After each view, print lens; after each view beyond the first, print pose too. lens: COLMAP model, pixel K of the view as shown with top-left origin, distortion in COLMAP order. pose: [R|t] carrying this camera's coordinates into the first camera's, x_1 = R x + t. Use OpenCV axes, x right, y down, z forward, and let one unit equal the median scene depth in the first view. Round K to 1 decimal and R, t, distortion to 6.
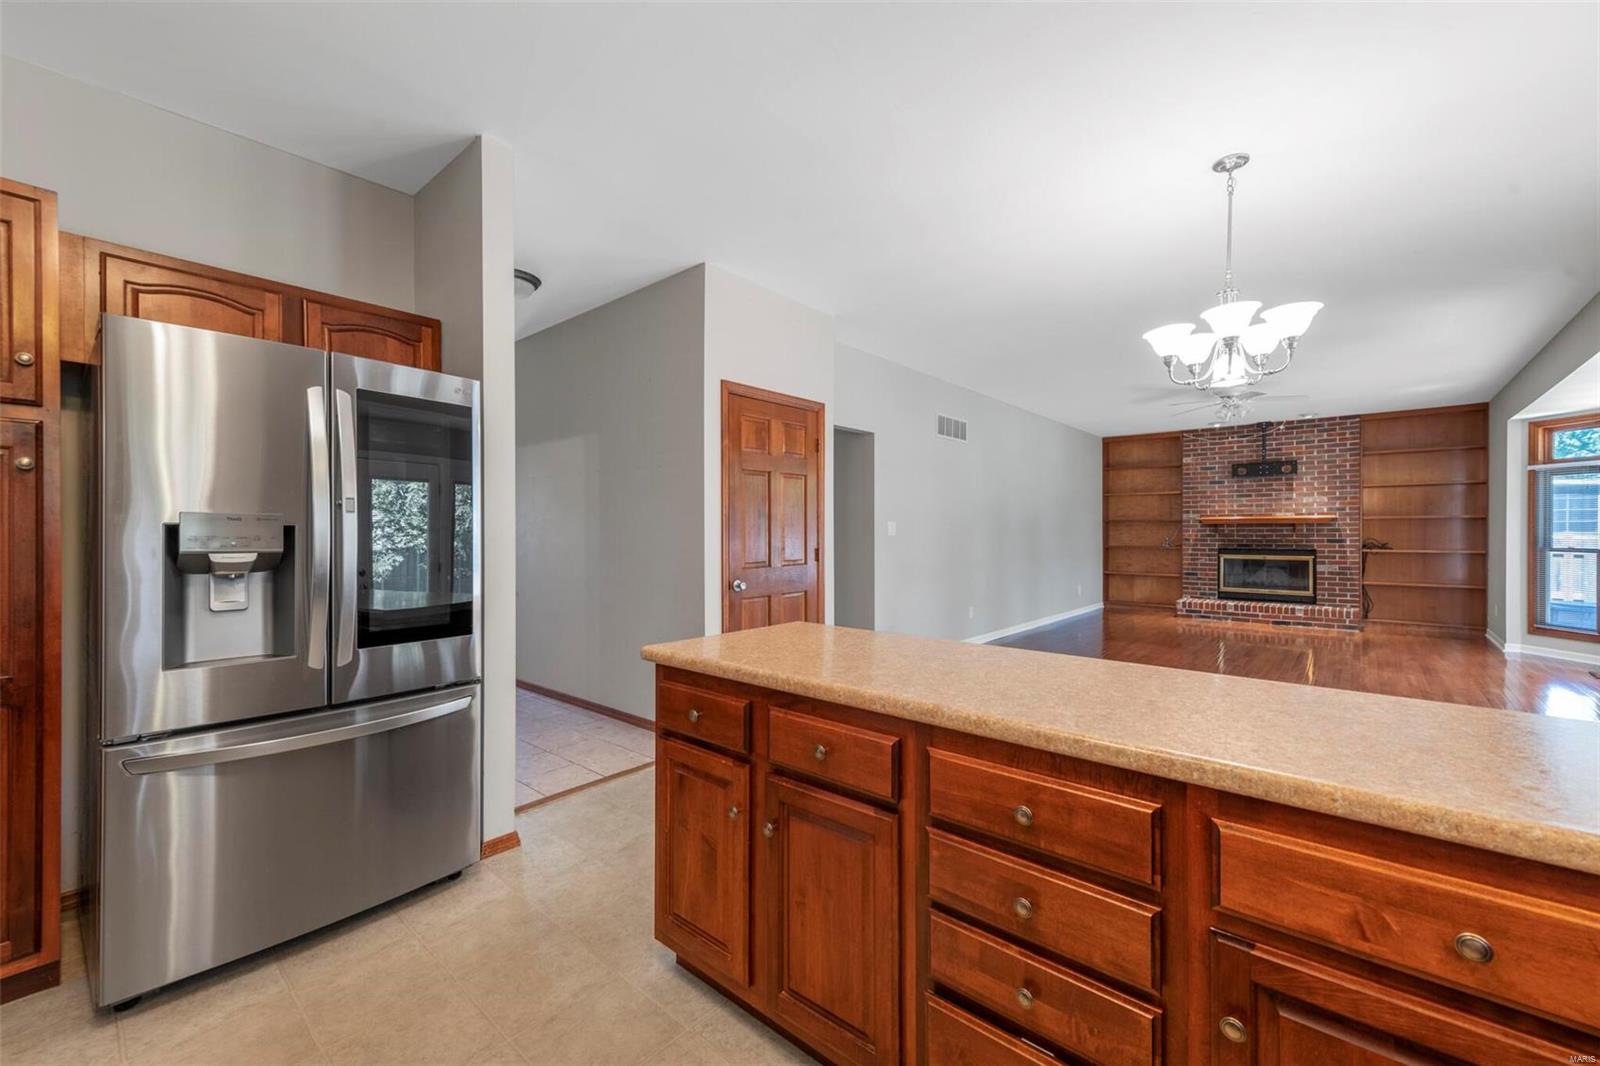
lens RADIAL K [[634.4, 0, 798.1], [0, 634.4, 535.1], [0, 0, 1]] dist [0.022356, -0.006603]
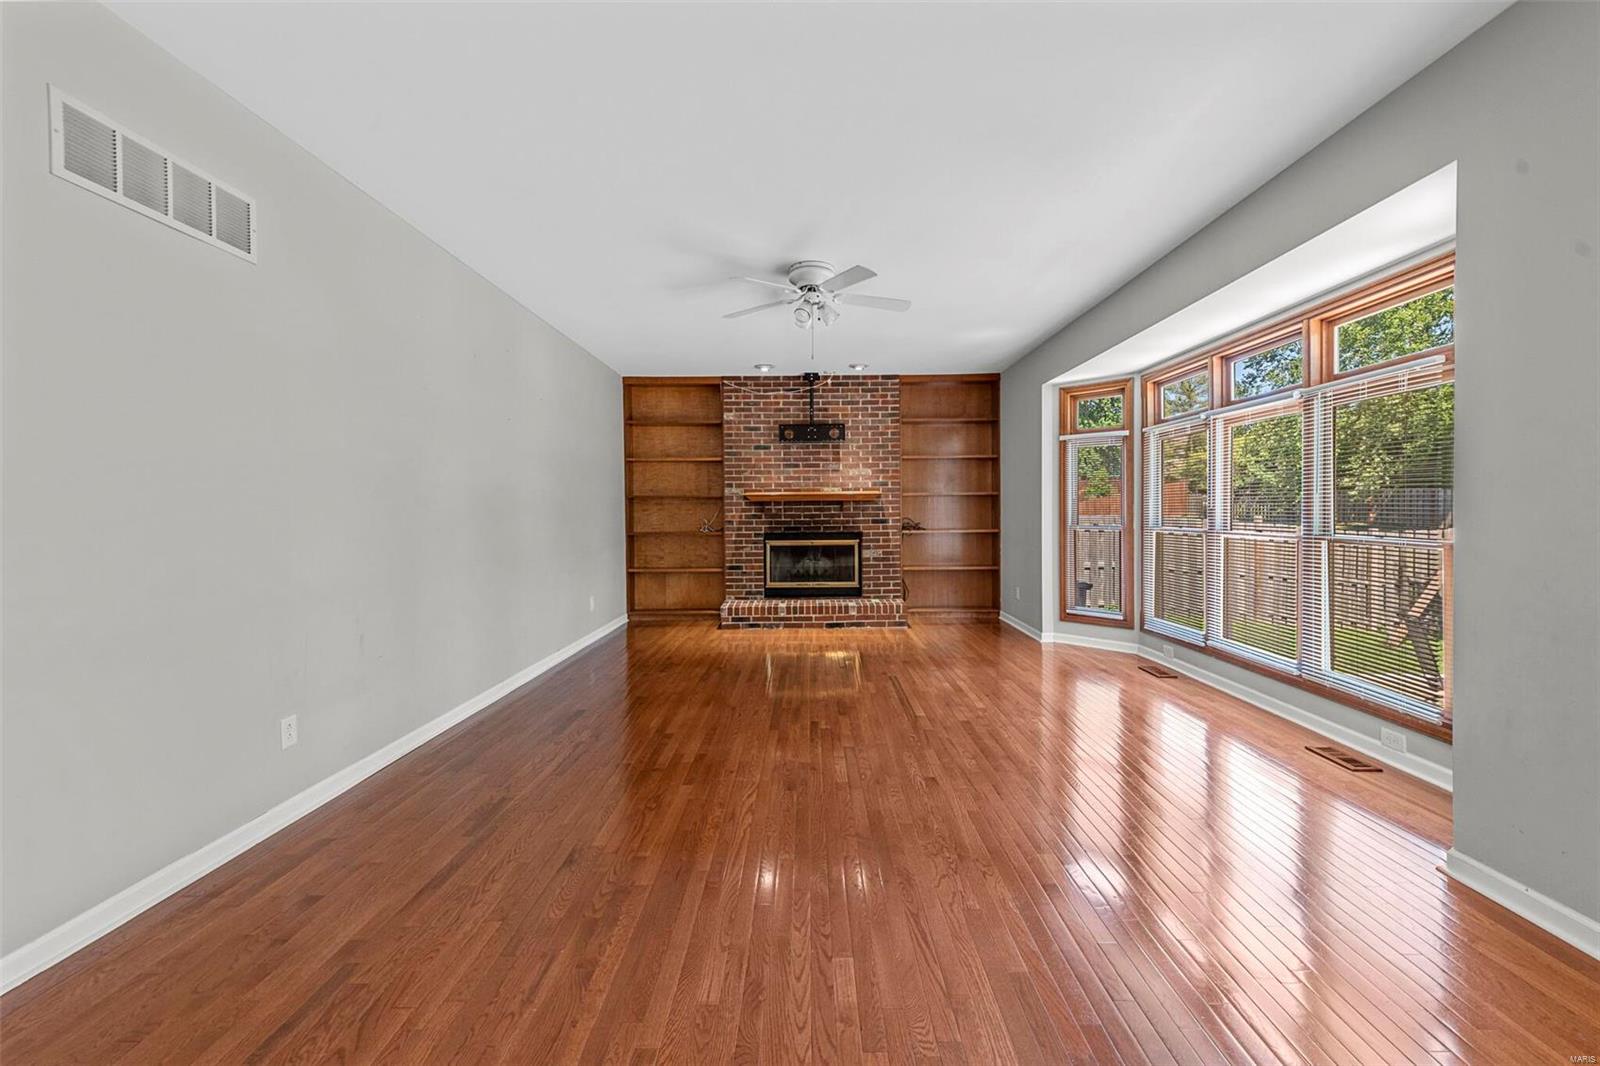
lens RADIAL K [[637.2, 0, 811.7], [0, 637.2, 519.5], [0, 0, 1]] dist [0.015048, -0.000092]
pose [[0.749361, -0.013357, 0.662027, 0.200184], [0.011983, 0.999906, 0.006610, 0.000189], [-0.662054, 0.002980, 0.749451, 0.406752]]
